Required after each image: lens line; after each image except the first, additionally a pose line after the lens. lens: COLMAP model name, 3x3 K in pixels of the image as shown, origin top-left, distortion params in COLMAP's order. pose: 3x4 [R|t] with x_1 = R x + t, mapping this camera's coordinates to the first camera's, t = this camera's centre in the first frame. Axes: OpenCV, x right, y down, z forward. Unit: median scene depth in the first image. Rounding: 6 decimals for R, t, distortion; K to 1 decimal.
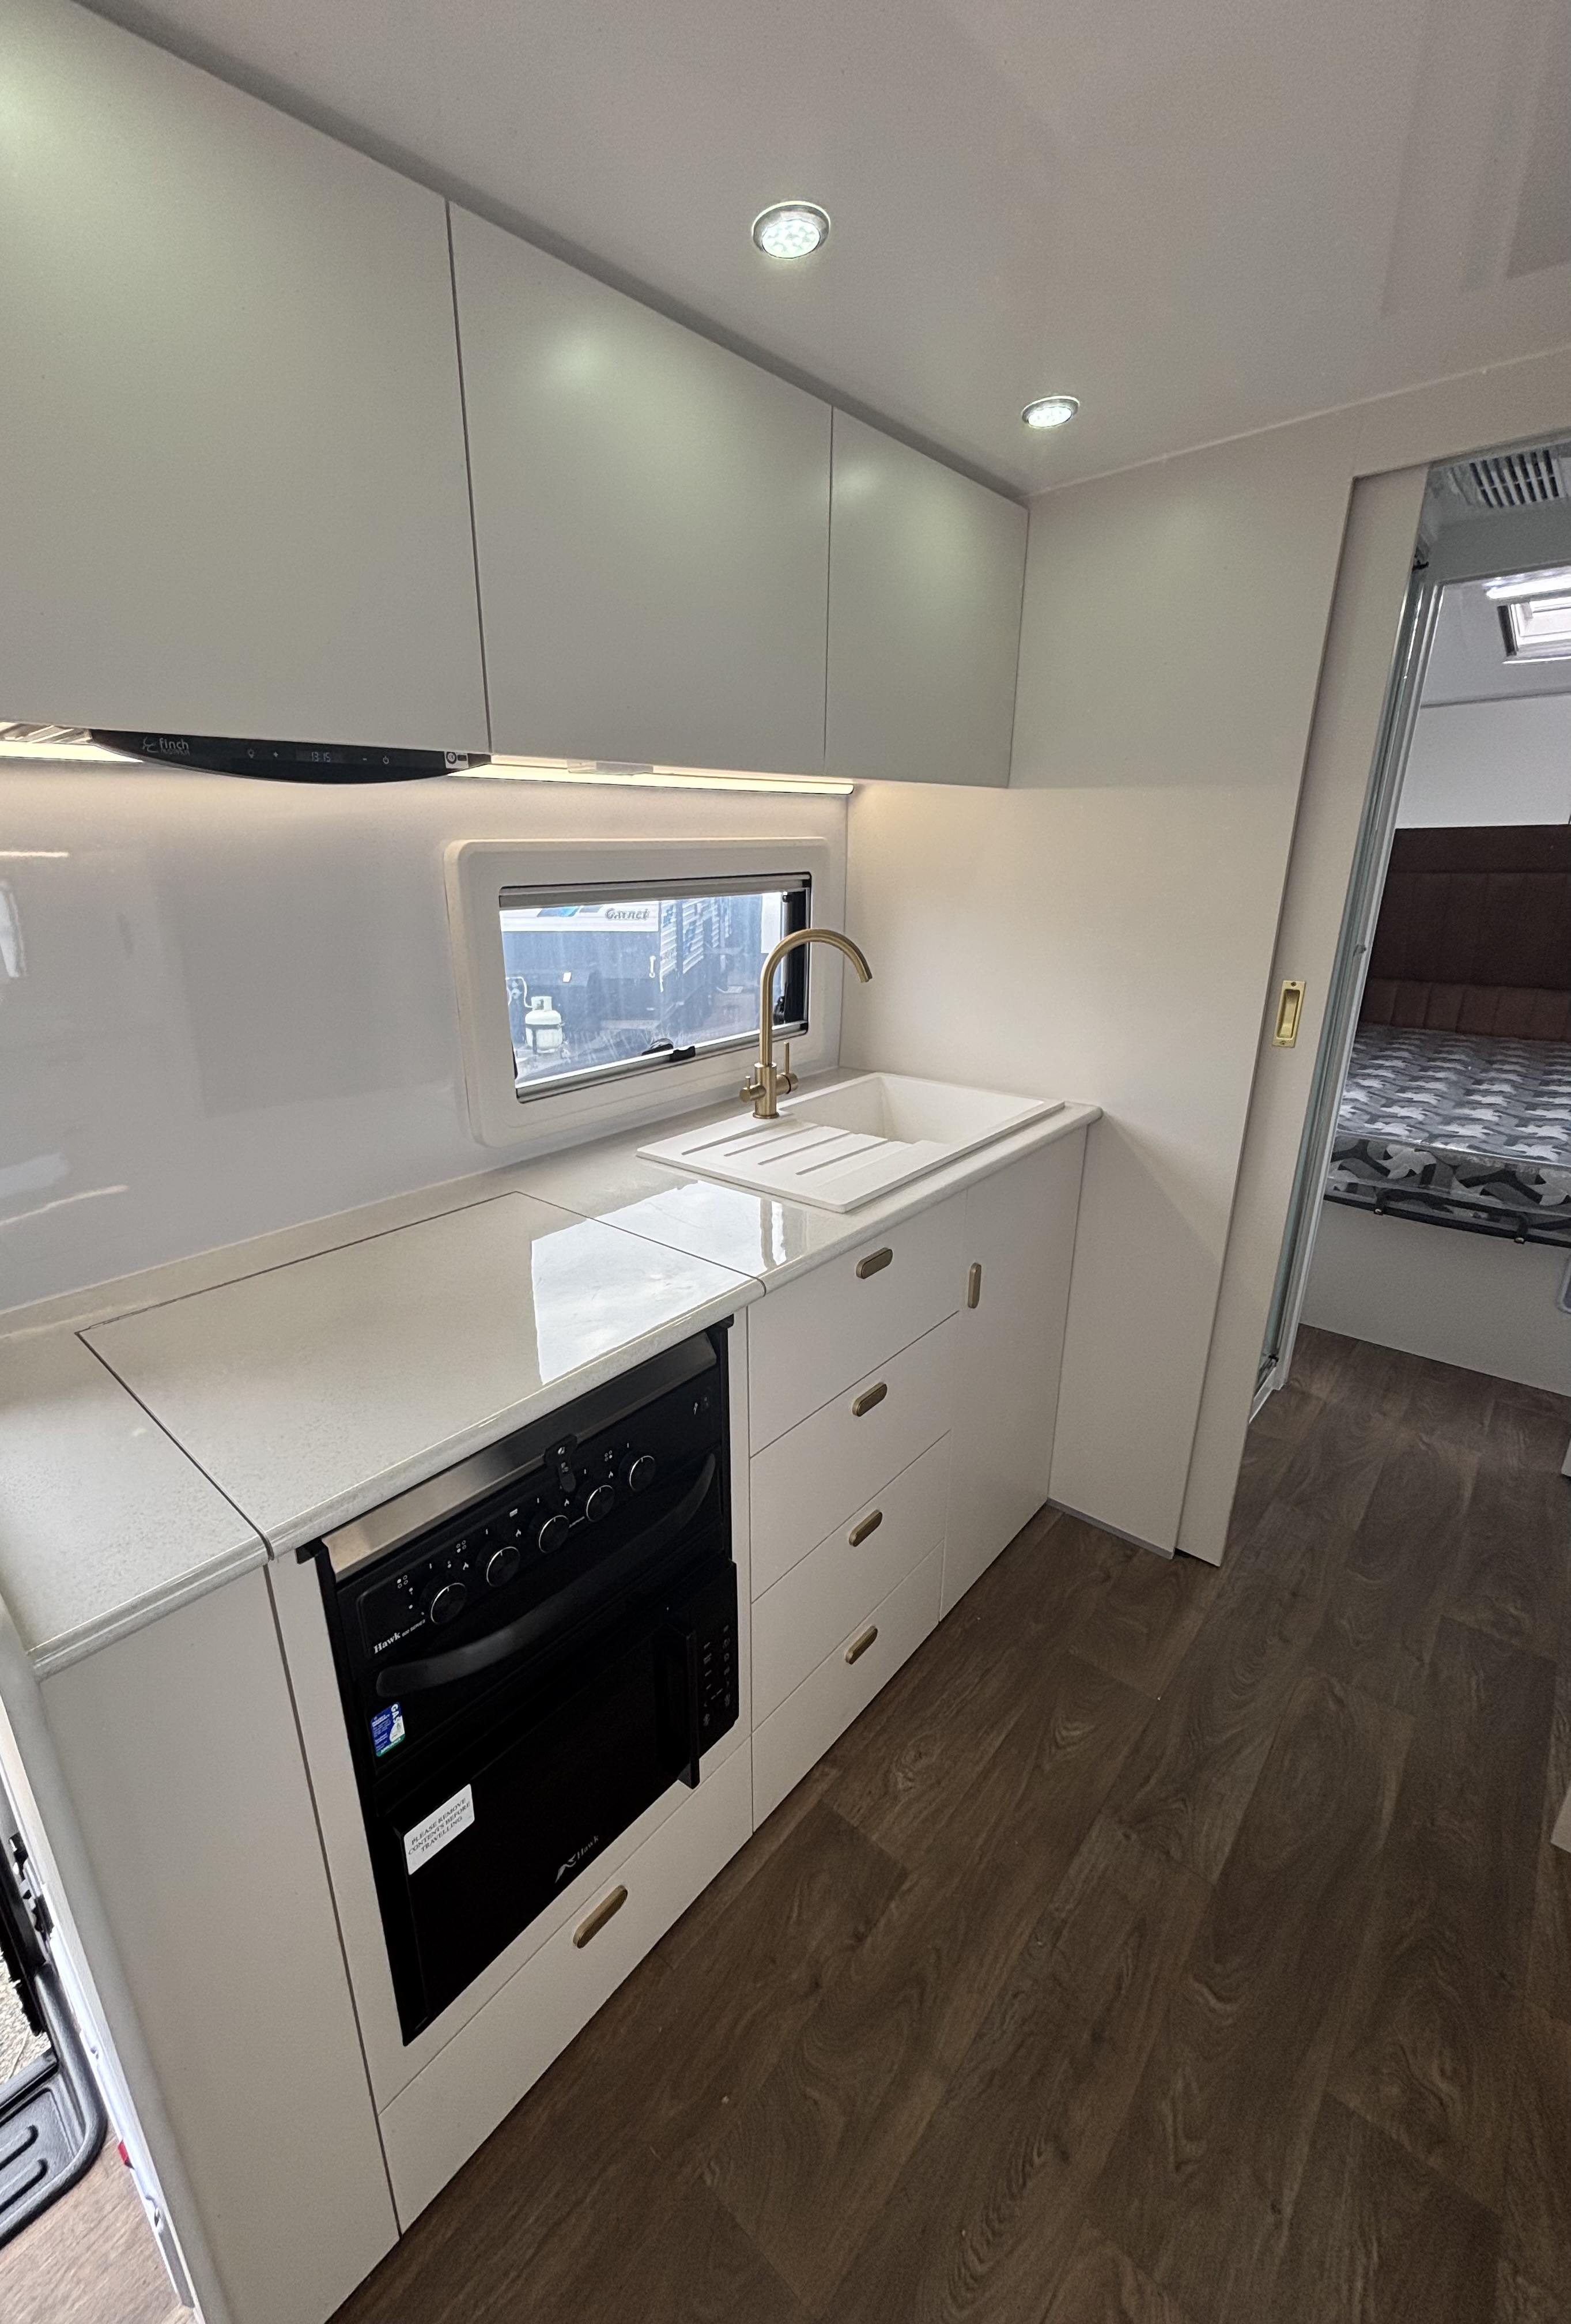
lens RADIAL K [[934.2, 0, 703.8], [0, 934.2, 1162.7], [0, 0, 1]] dist [0.008225, -0.000197]
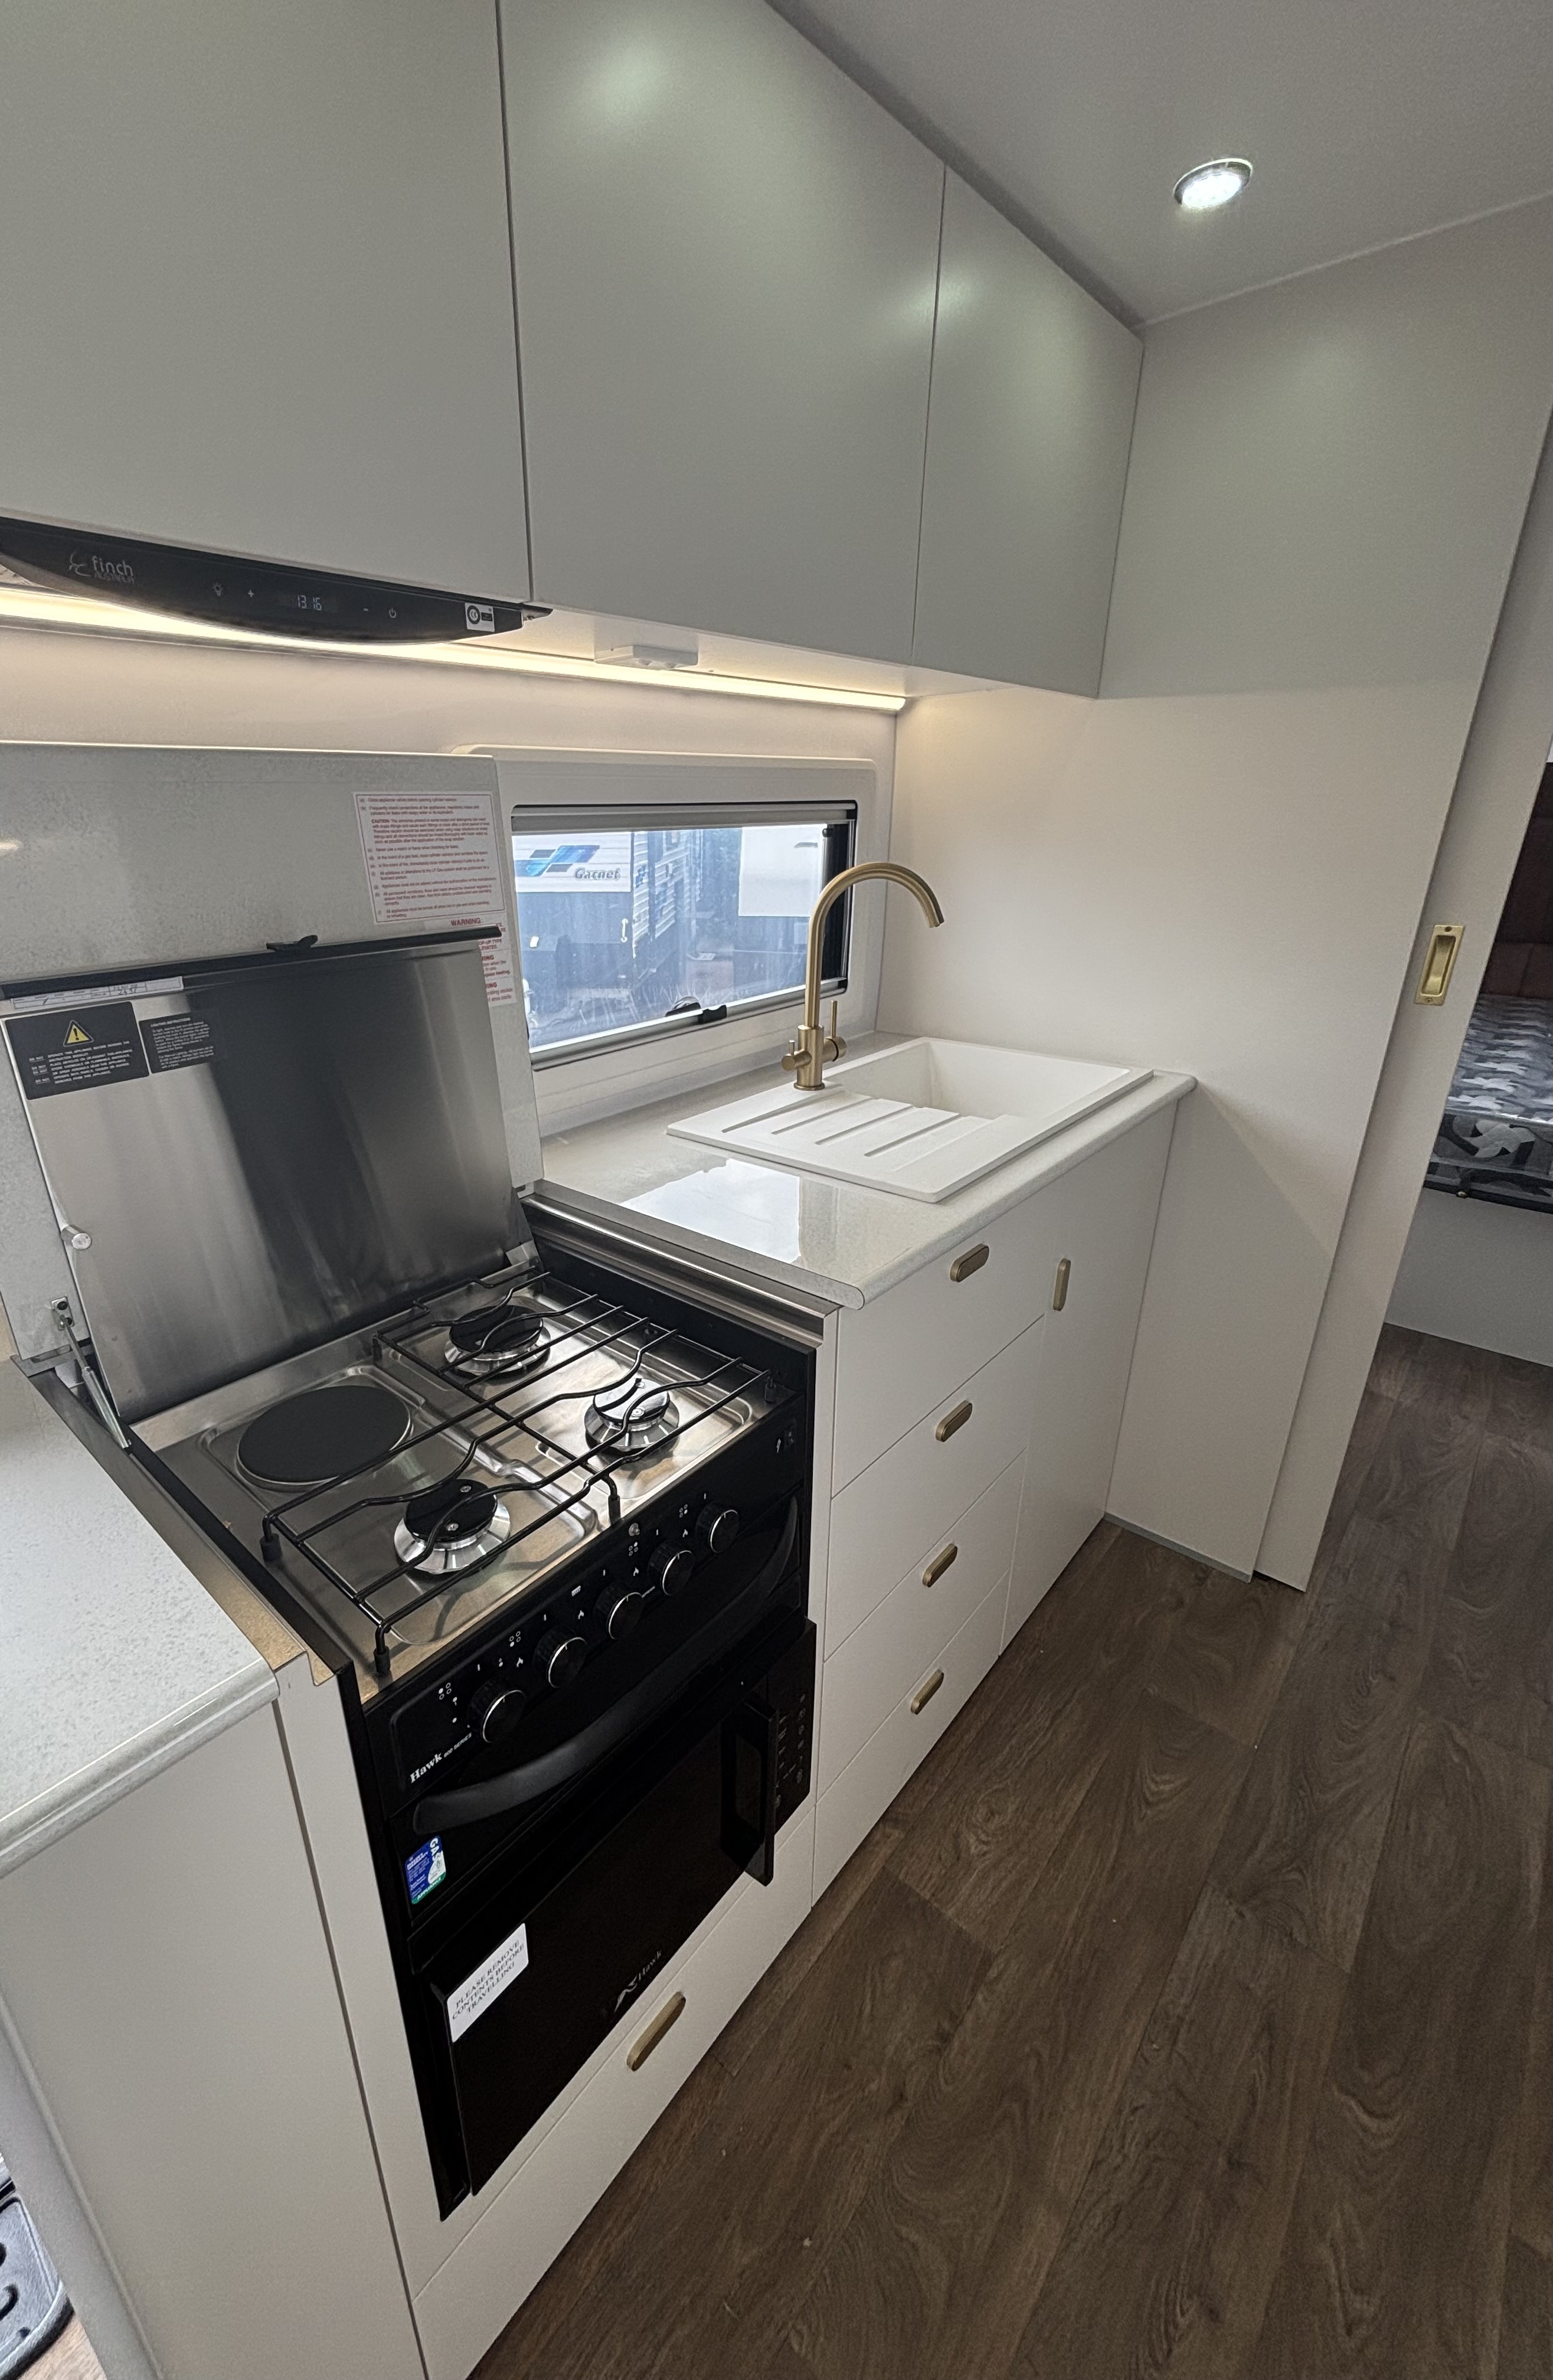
lens RADIAL K [[961.8, 0, 671.5], [0, 961.8, 1191.2], [0, 0, 1]] dist [0.013990, -0.003253]
pose [[0.999998, 0.000988, 0.001440, -0.076185], [-0.001066, 0.998467, 0.055346, -0.003139], [-0.001383, -0.055347, 0.998466, 0.128383]]
